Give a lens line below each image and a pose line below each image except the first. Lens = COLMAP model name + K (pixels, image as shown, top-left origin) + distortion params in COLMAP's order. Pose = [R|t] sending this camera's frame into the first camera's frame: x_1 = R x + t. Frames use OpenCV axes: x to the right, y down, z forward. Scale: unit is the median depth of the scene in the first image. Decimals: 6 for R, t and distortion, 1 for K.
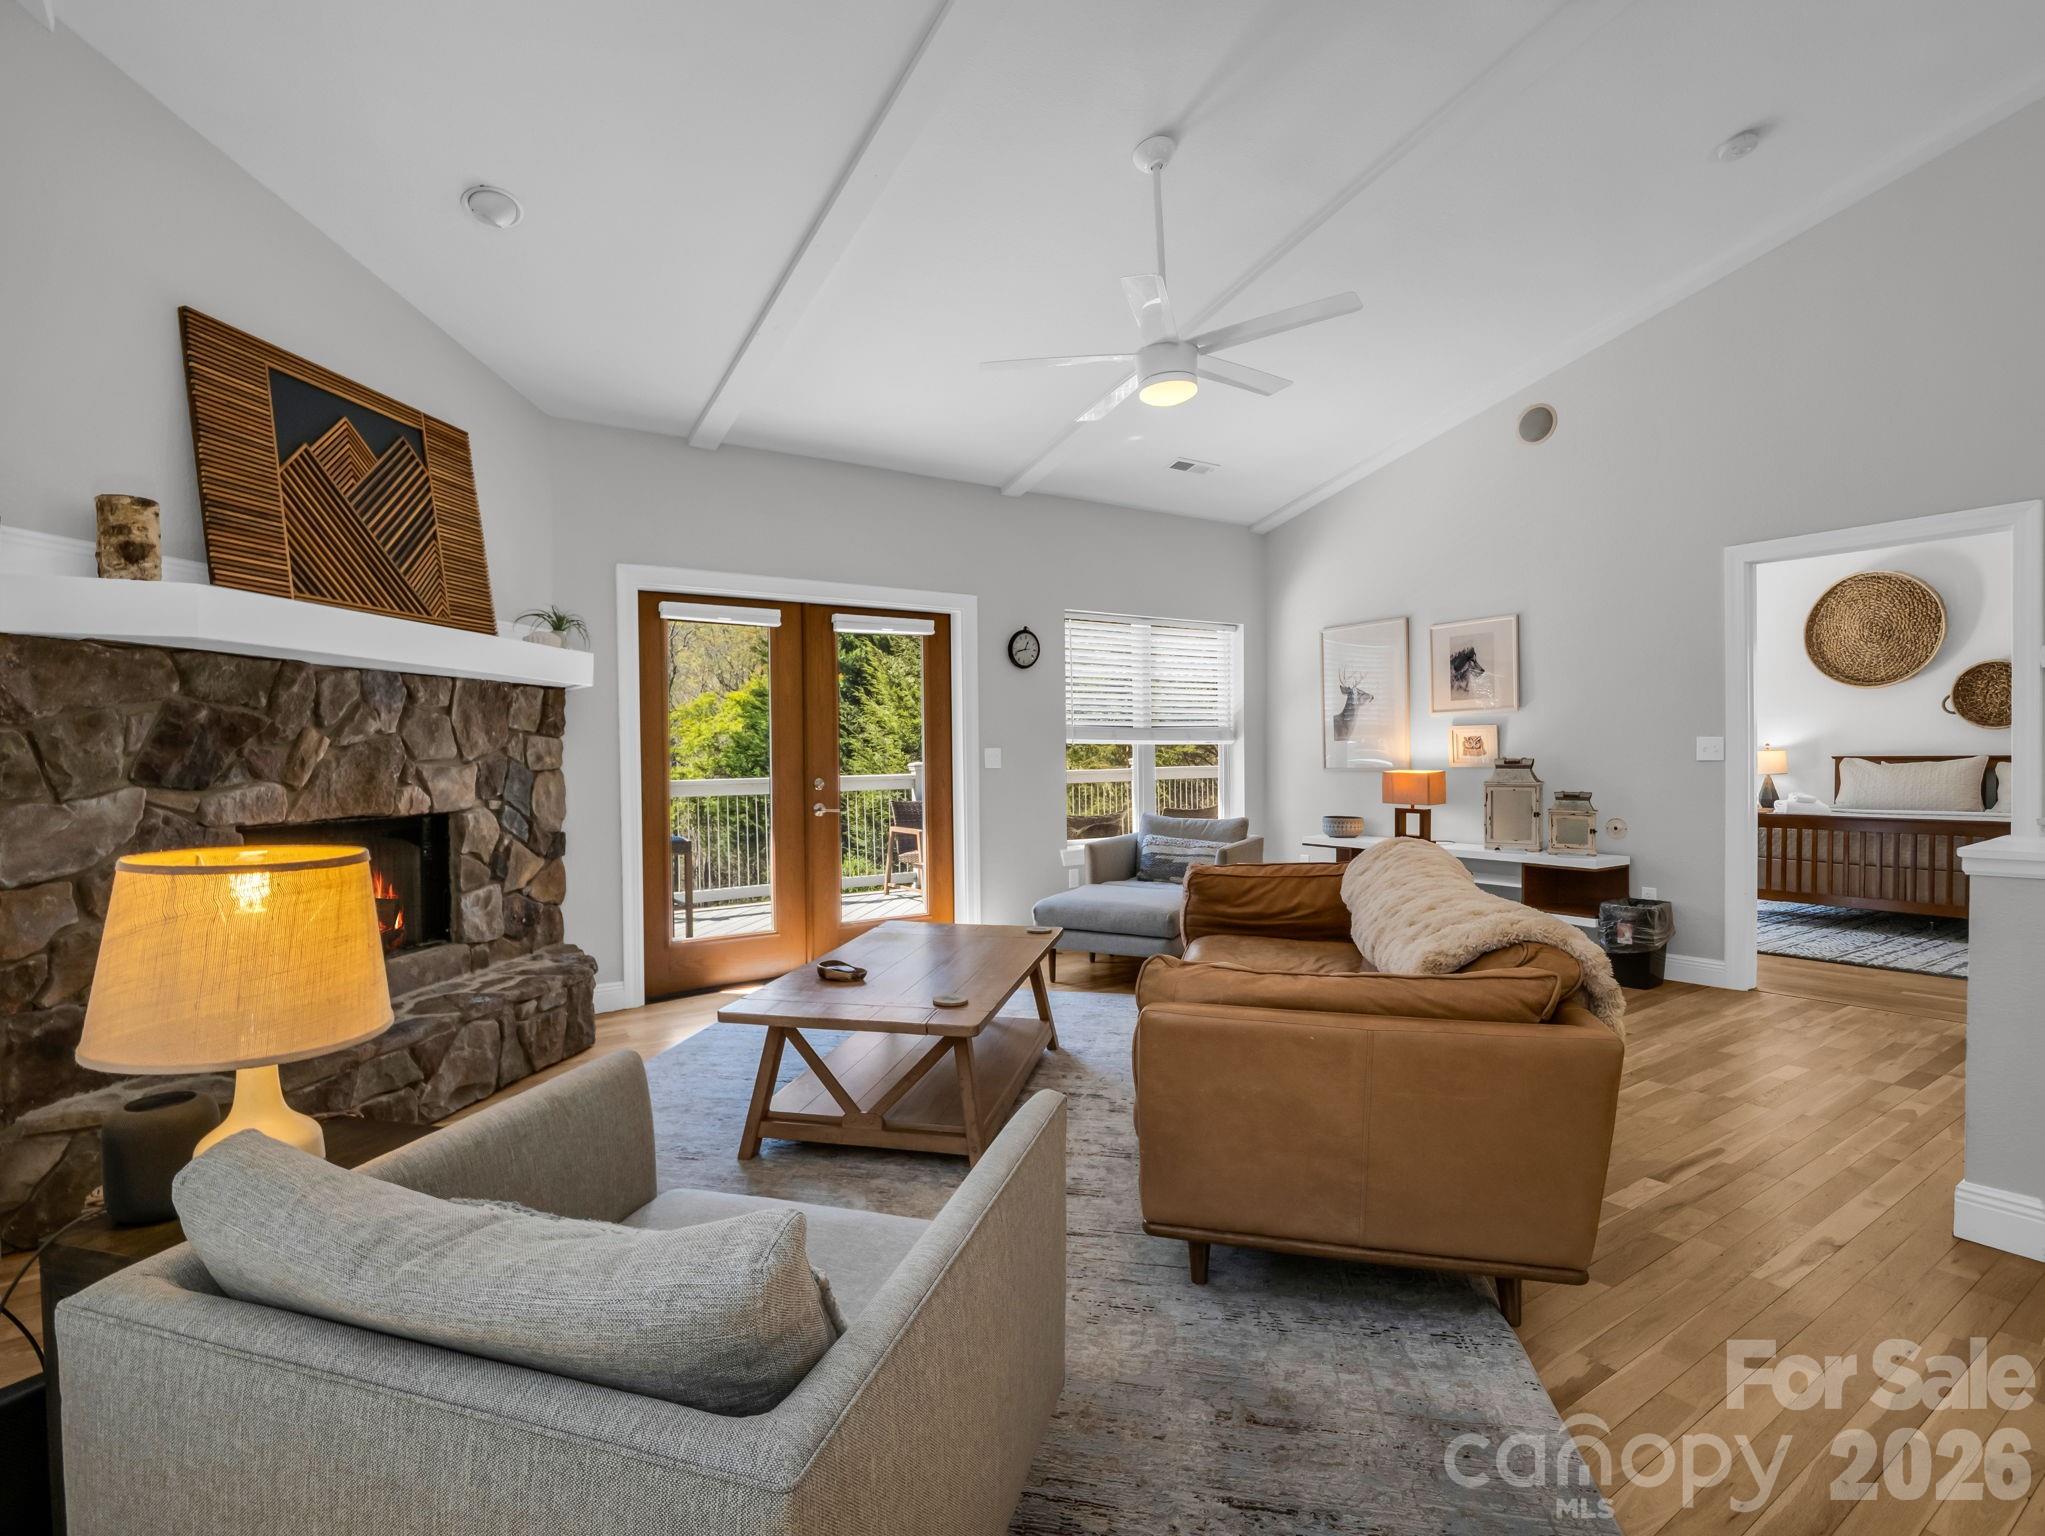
lens RADIAL K [[1005.1, 0, 988.1], [0, 1005.1, 771.4], [0, 0, 1]] dist [-0.001246, -0.006903]
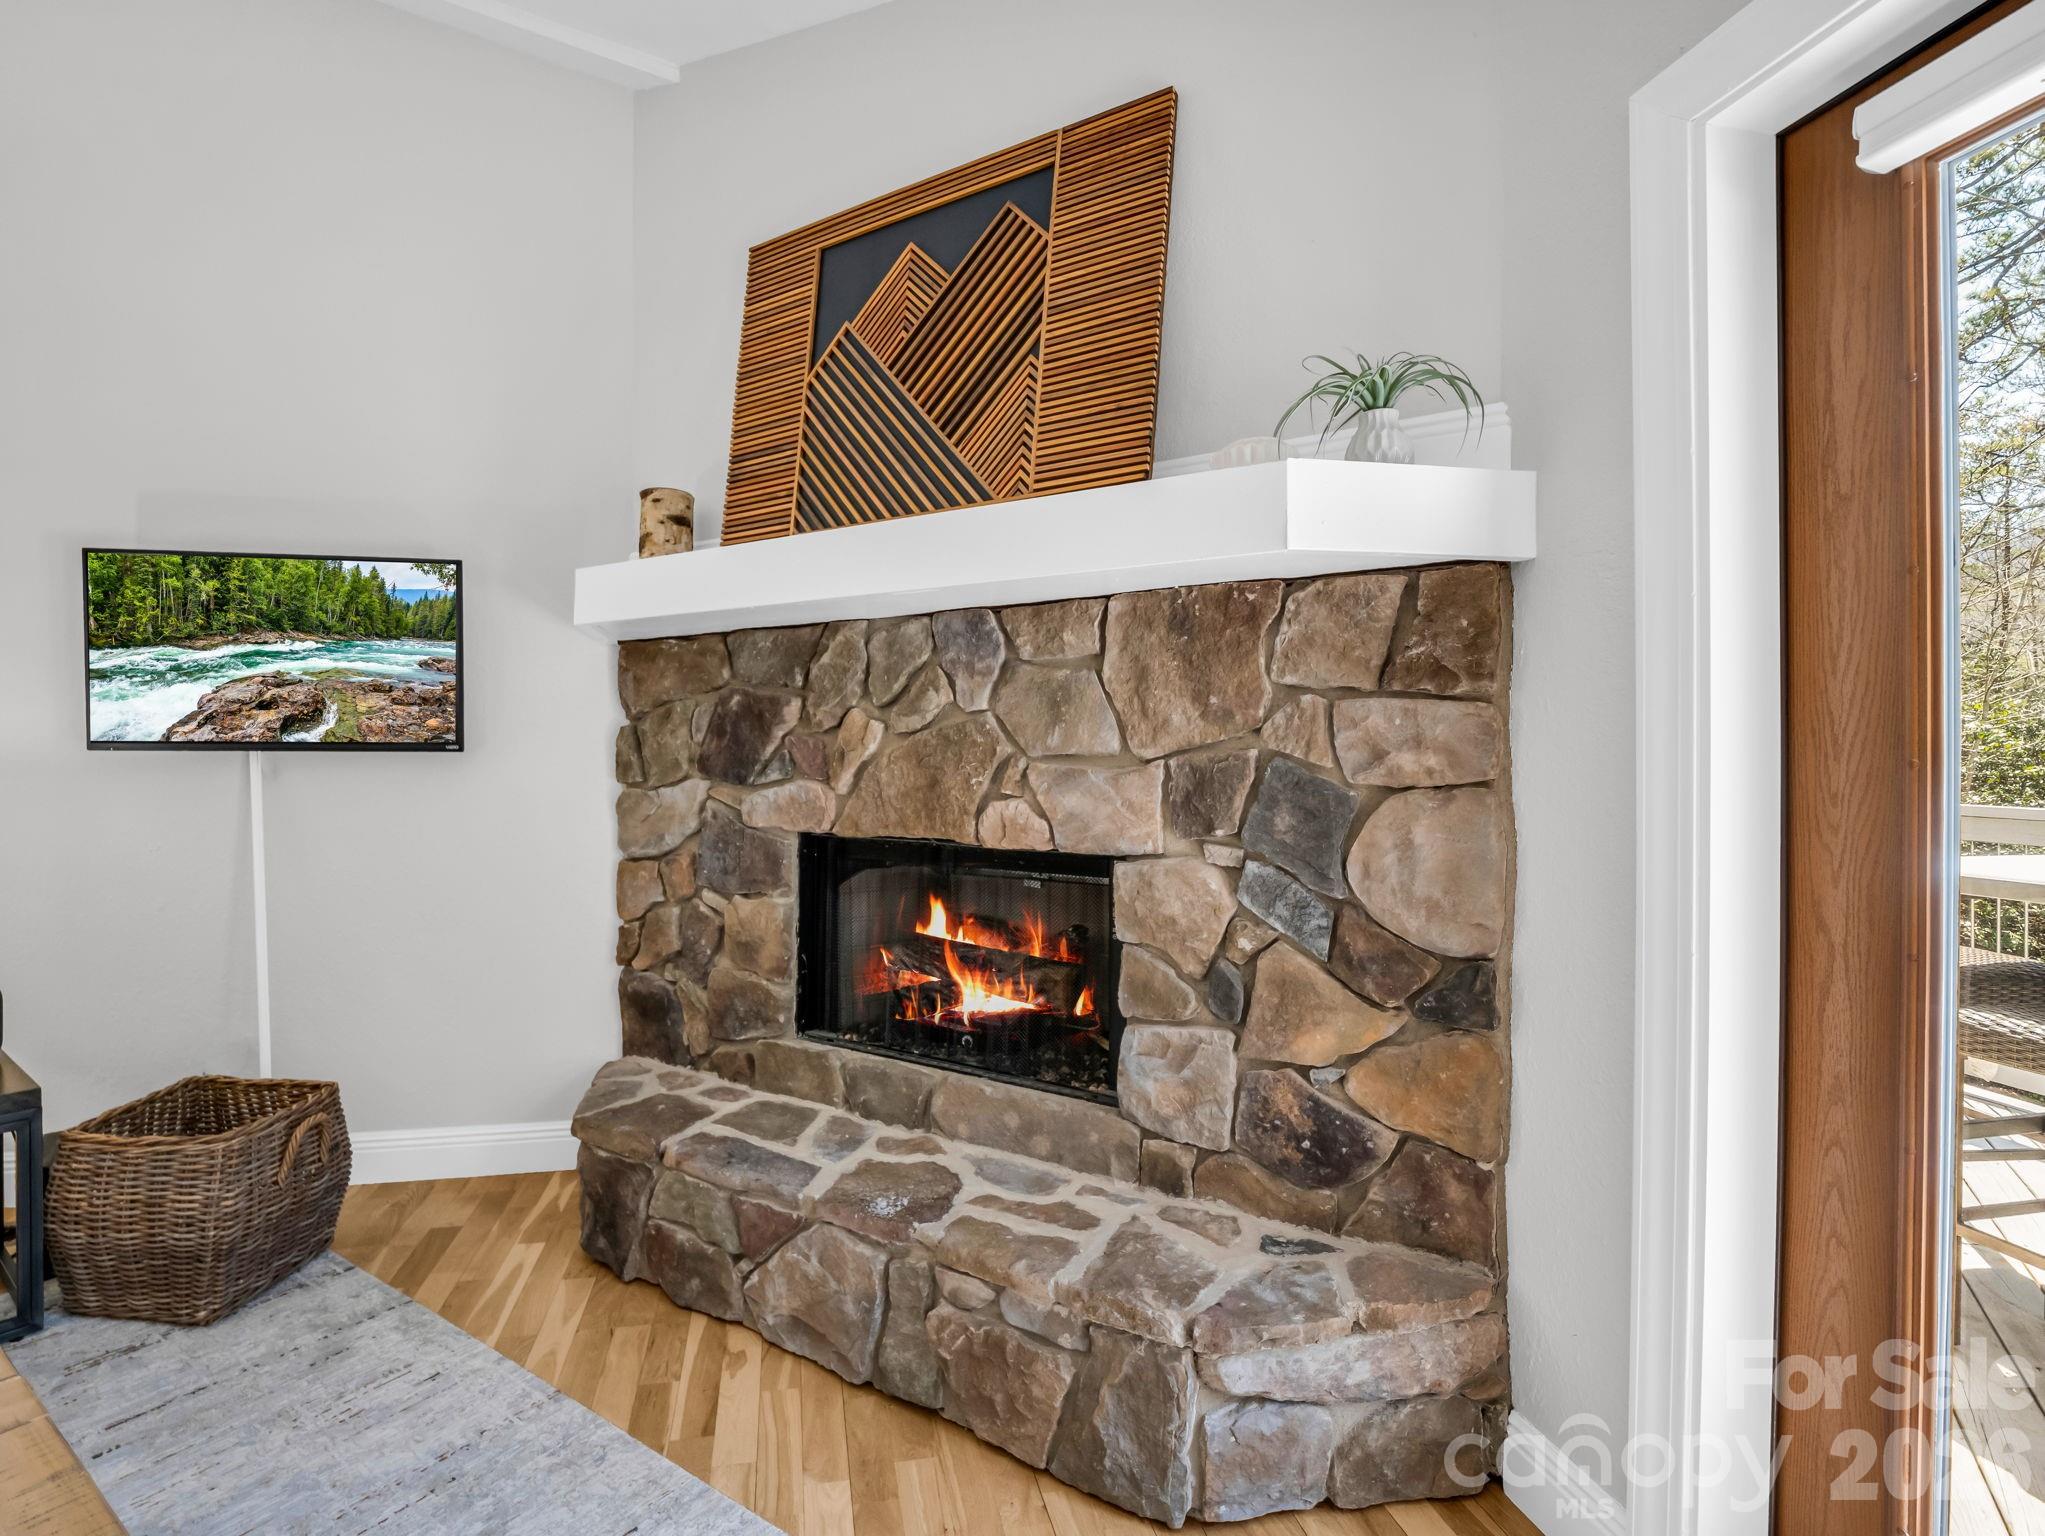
lens RADIAL K [[1012.4, 0, 968.0], [0, 1012.4, 757.3], [0, 0, 1]] dist [-0.008299, -0.000459]
pose [[-0.393337, 0.013576, -0.919294, -0.026677], [-0.013808, 0.999691, 0.020672, -0.020937], [0.919291, 0.020825, -0.393028, 1.161344]]
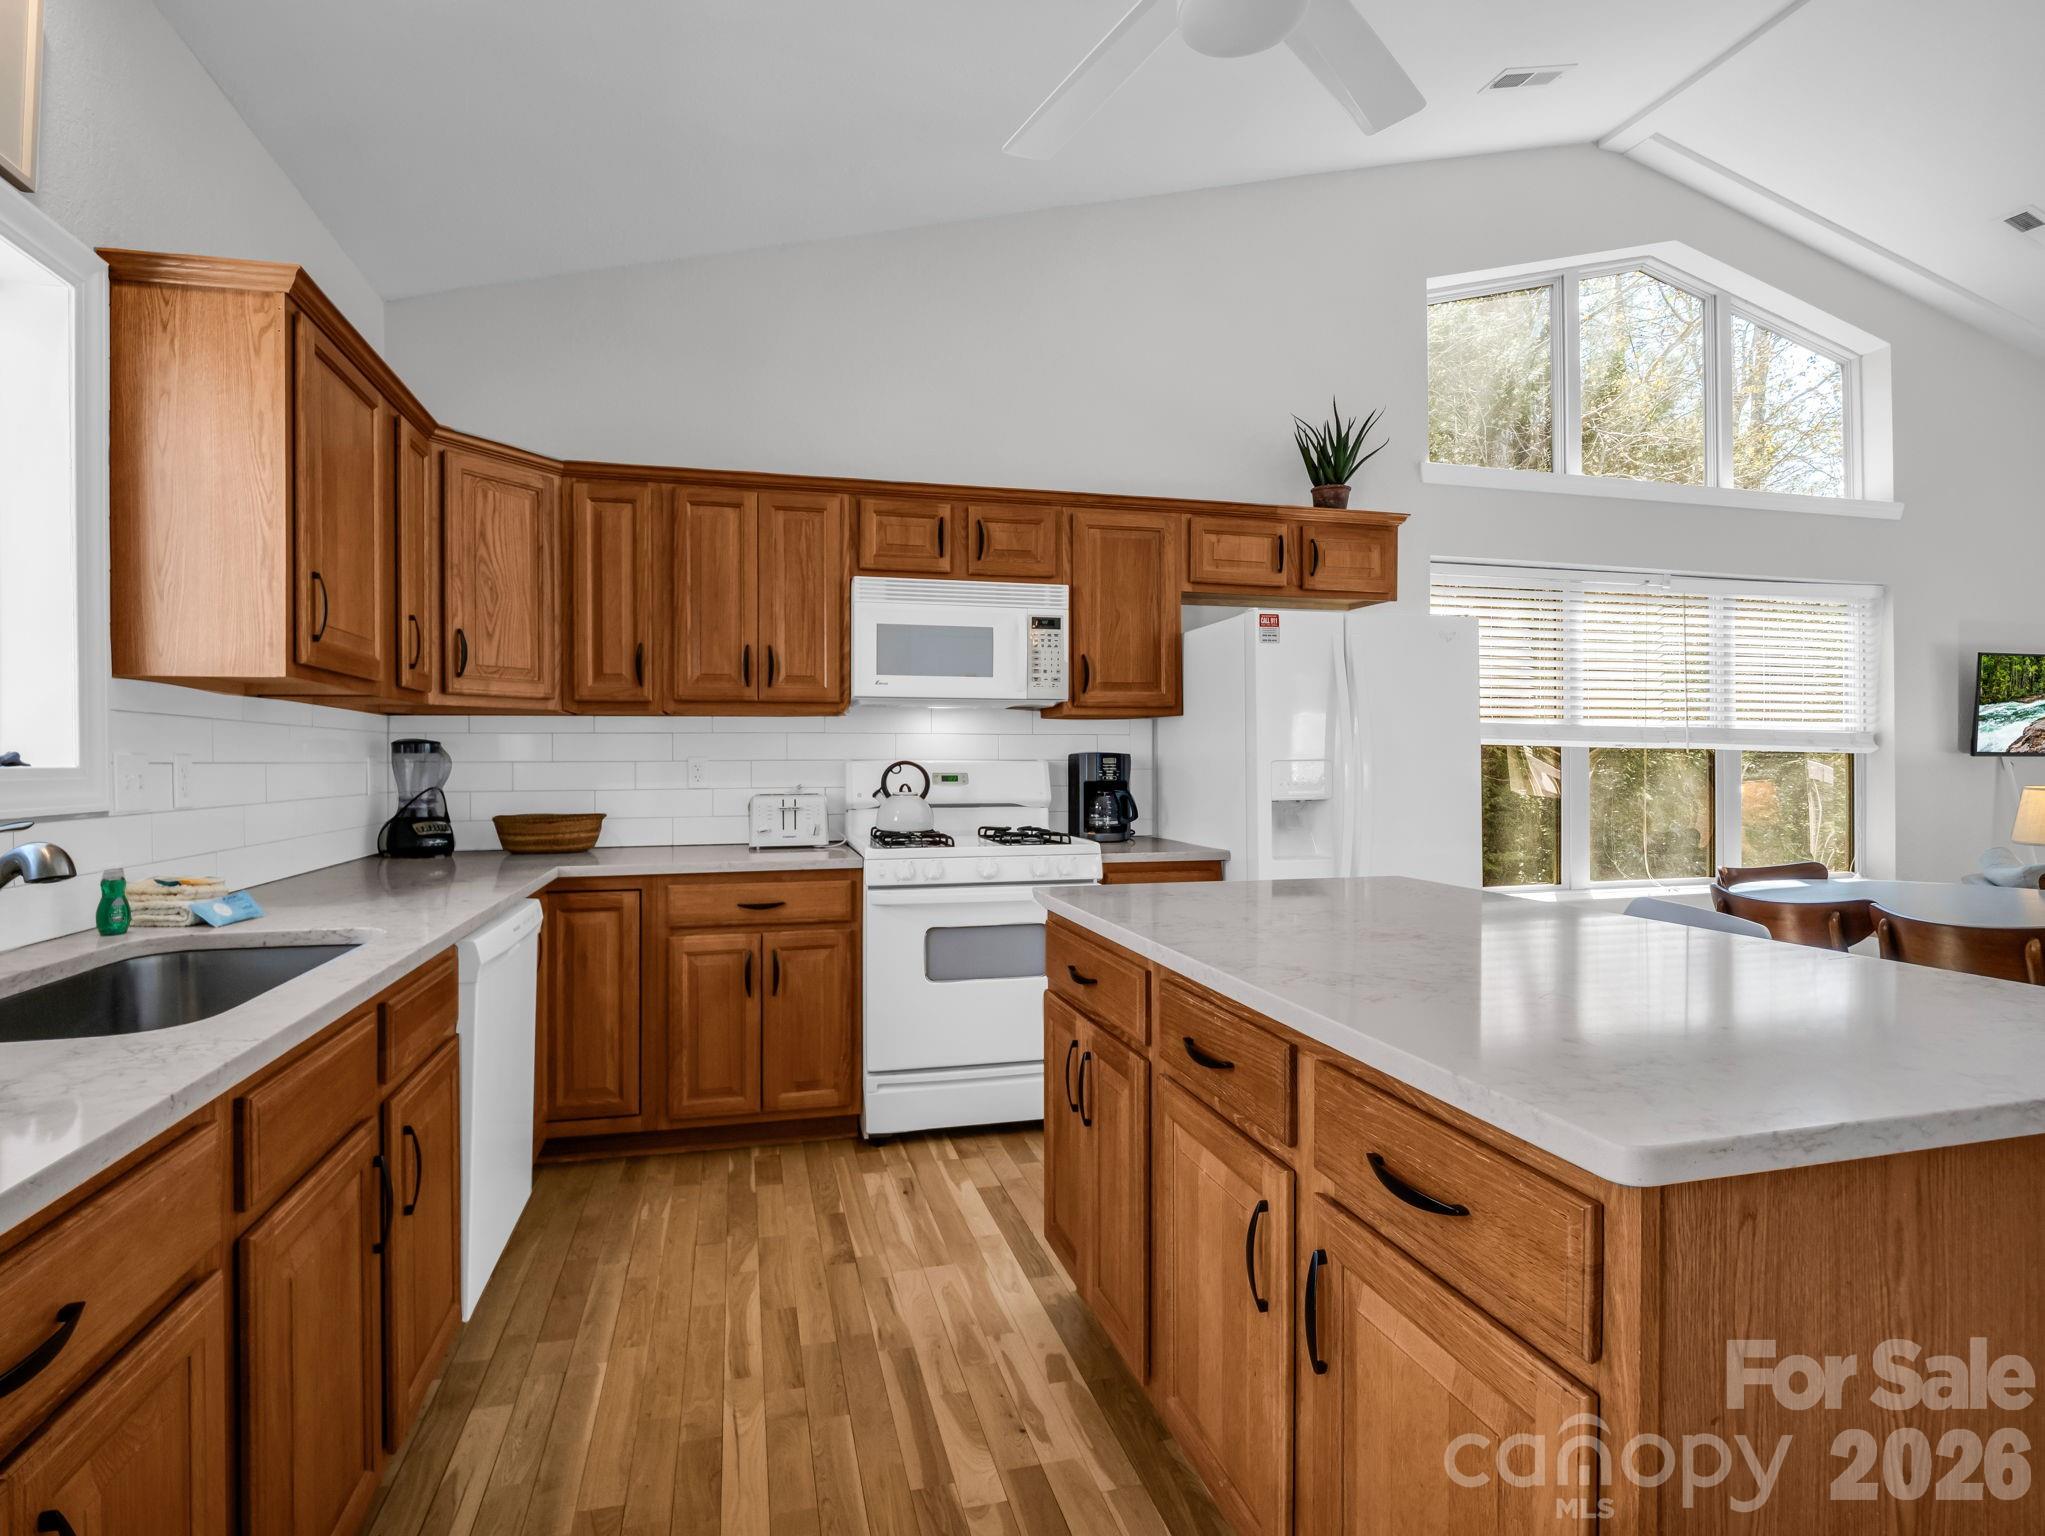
lens RADIAL K [[1012.4, 0, 968.0], [0, 1012.4, 757.3], [0, 0, 1]] dist [-0.008299, -0.000459]
pose [[-0.352189, 0.011930, -0.935853, 1.209554], [-0.005809, 0.999872, 0.014933, -0.015261], [0.935911, 0.010696, -0.352074, -0.395091]]
